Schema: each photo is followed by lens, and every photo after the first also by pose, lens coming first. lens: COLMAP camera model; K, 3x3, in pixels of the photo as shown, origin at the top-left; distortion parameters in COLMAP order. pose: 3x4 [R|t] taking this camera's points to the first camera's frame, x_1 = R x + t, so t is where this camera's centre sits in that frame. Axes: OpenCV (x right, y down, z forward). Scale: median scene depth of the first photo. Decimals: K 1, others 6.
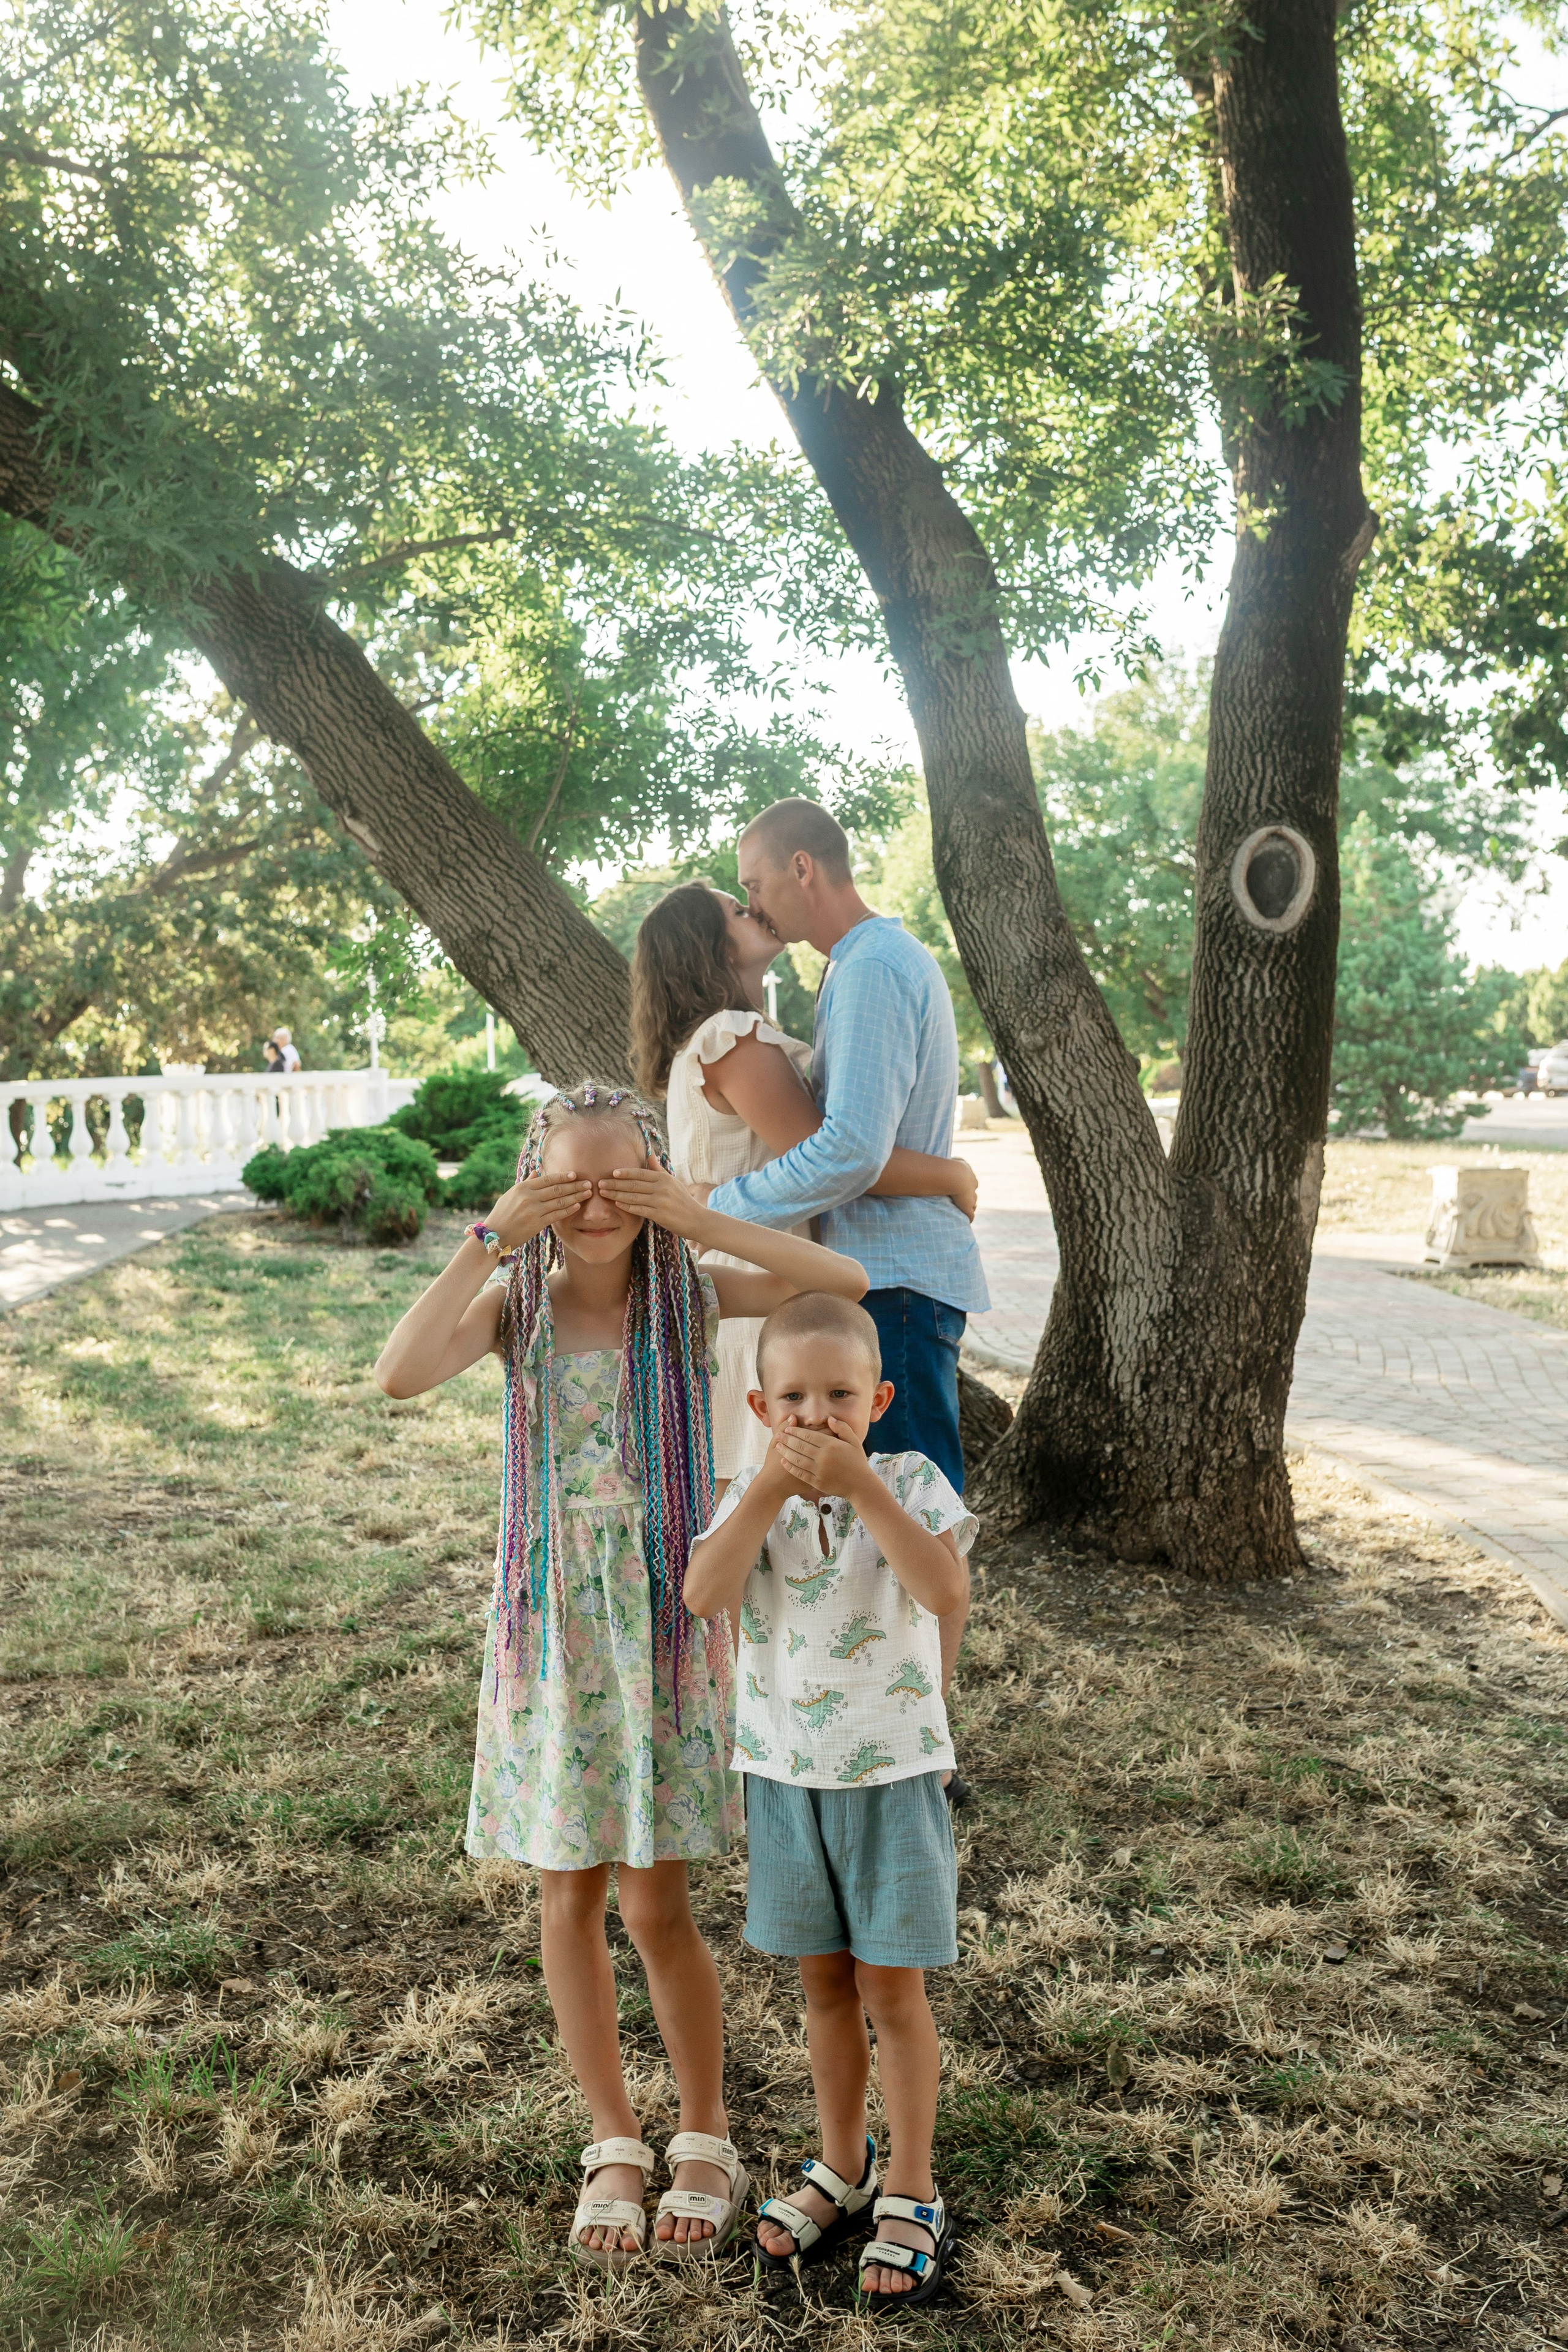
lens RADIAL K [[2230.2, 0, 810.3], [0, 2230.2, 1195.7], [0, 0, 1]] dist [-0.003717, -0.002591]
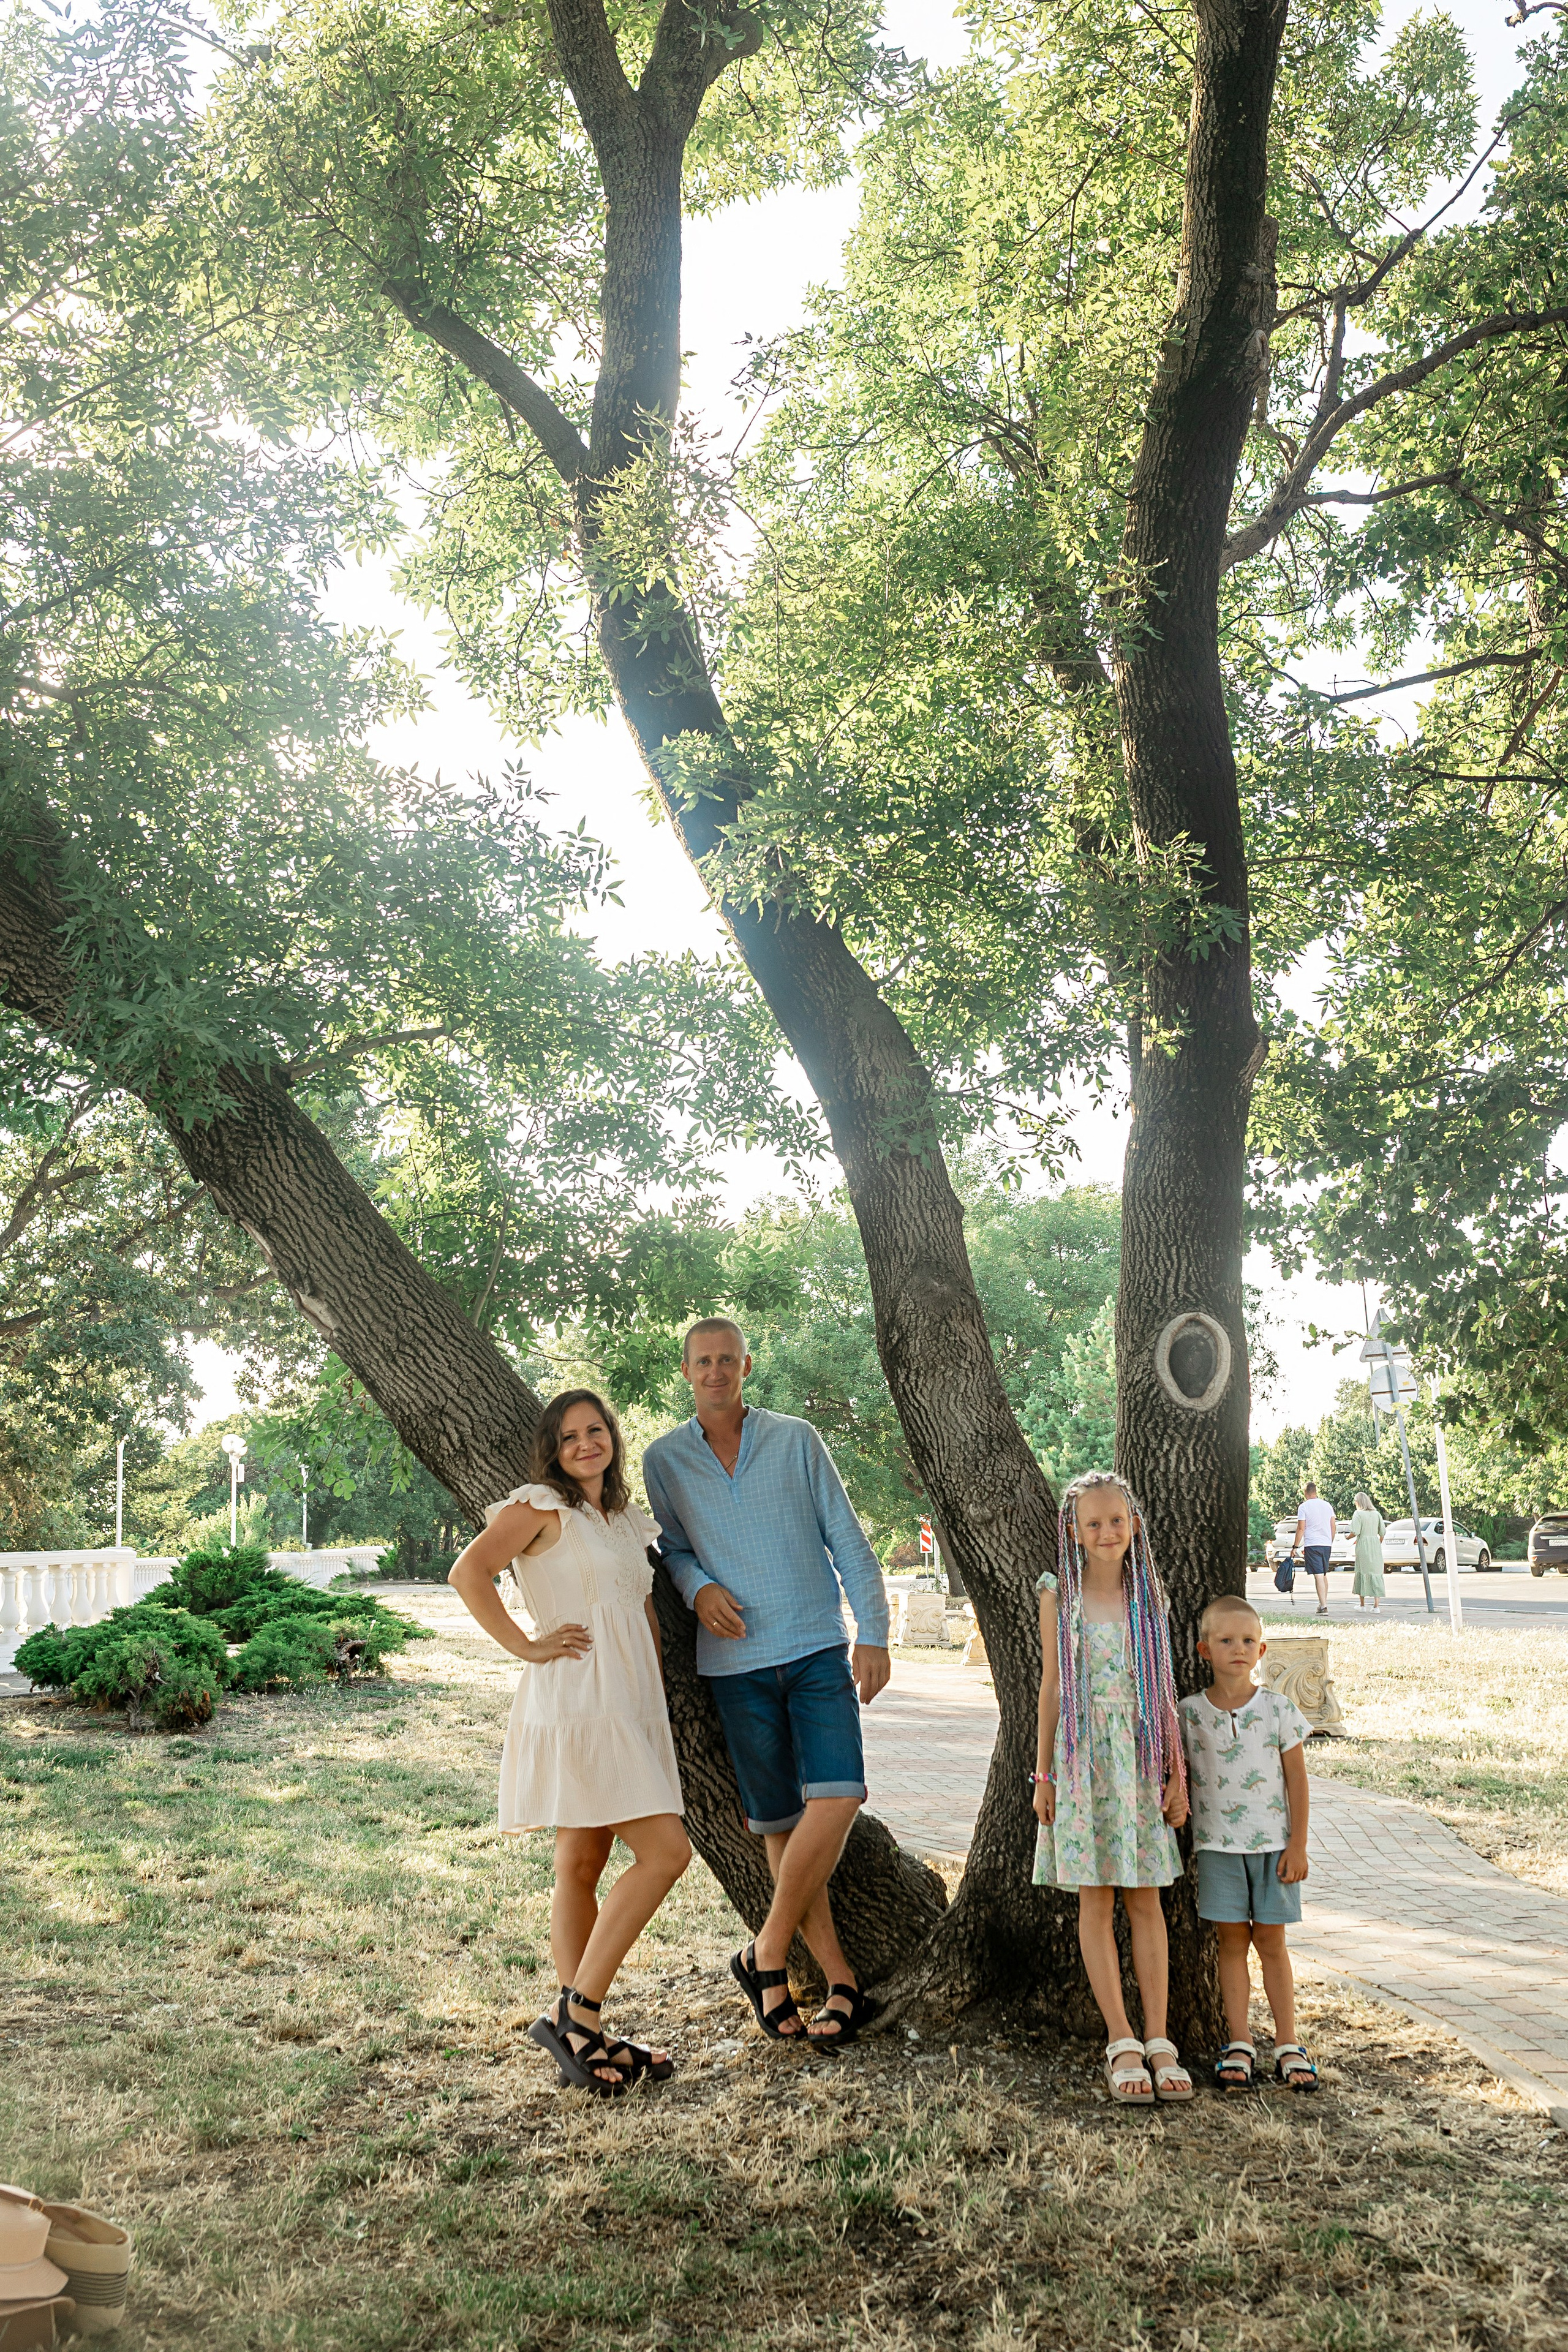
lens RADIAL K [[2230.2, 0, 810.3], [0, 2230.2, 1195.7], [0, 0, 1]] dist [-0.003717, -0.002591]
pose [[0.991425, 0.016528, 0.129624, -0.110540], [0.011155, 0.977642, -0.209980, 0.003355], [-0.130197, 0.209626, 0.969075, -0.032685]]
